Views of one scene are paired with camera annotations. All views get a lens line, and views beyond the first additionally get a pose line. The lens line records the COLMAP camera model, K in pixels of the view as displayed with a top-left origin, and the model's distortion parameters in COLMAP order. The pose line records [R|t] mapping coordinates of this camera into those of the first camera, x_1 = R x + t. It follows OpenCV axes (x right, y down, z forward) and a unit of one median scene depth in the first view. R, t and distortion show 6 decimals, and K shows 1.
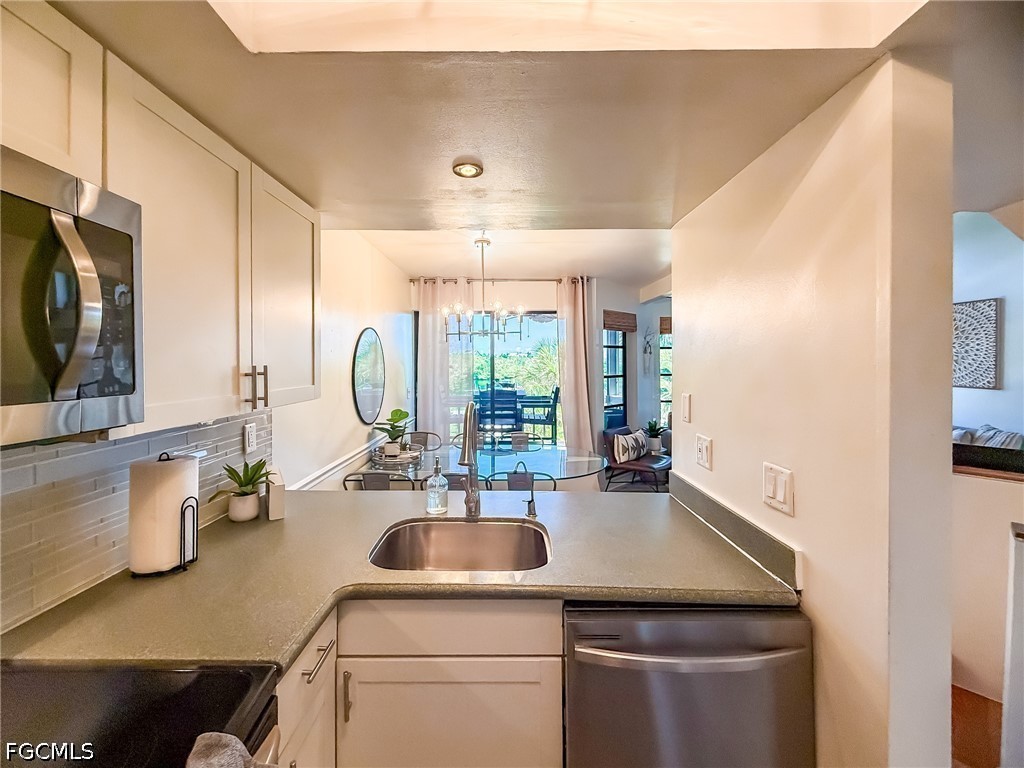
lens RADIAL K [[424.3, 0, 515.5], [0, 424.3, 364.8], [0, 0, 1]] dist [0.000472, 0.000176]
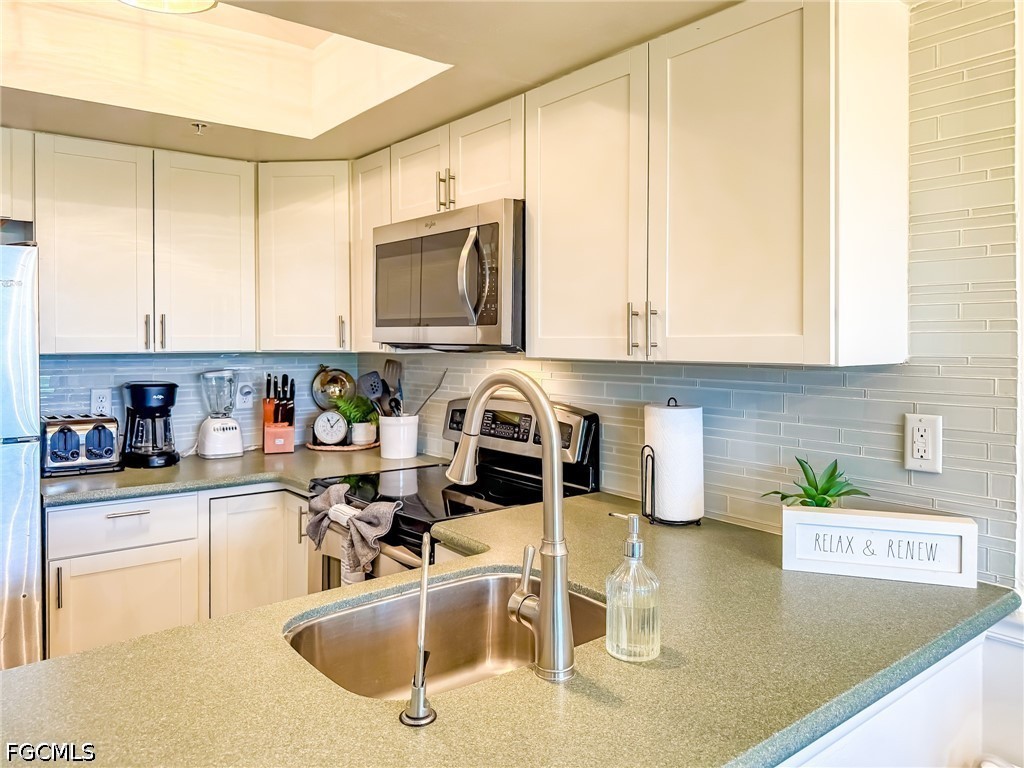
lens RADIAL K [[742.1, 0, 511.6], [0, 742.1, 373.1], [0, 0, 1]] dist [0.046317, -0.000365]
pose [[-0.790494, 0.022046, -0.612073, 0.359567], [-0.007864, 0.998904, 0.046134, 0.058629], [0.612420, 0.041282, -0.789454, 1.581362]]
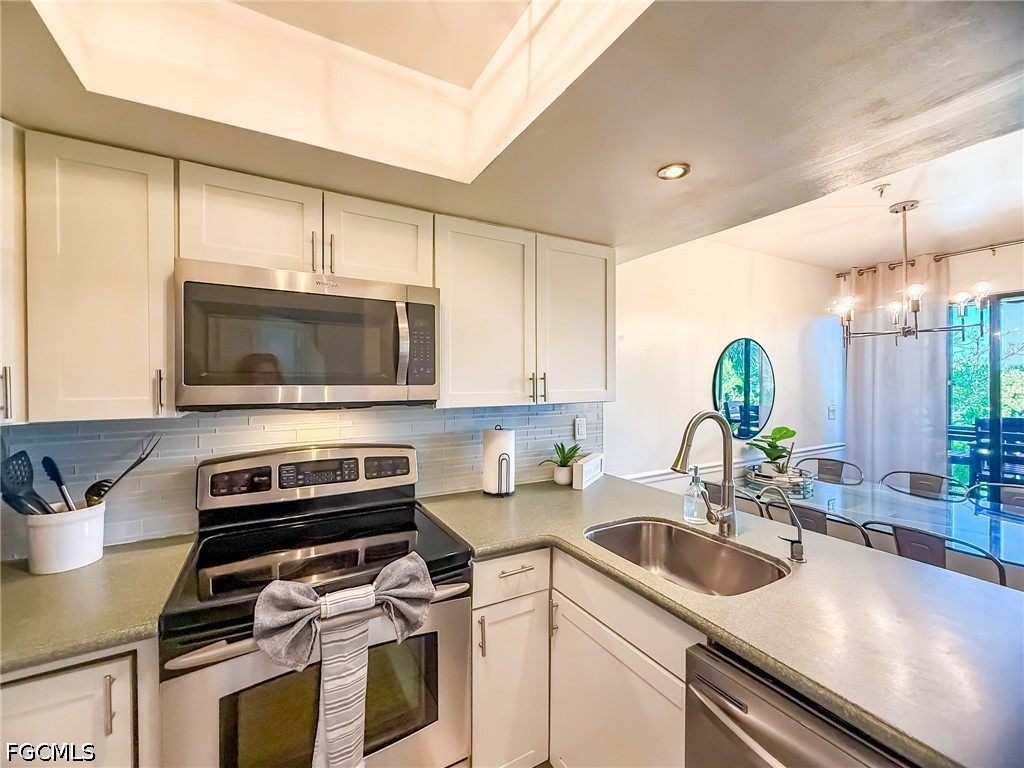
lens RADIAL K [[424.3, 0, 518.4], [0, 424.3, 385.8], [0, 0, 1]] dist [0.000472, 0.000176]
pose [[0.494094, 0.007264, -0.869378, 0.508382], [-0.001799, 0.999971, 0.007332, 0.029205], [0.869407, -0.002059, 0.494093, 0.179567]]
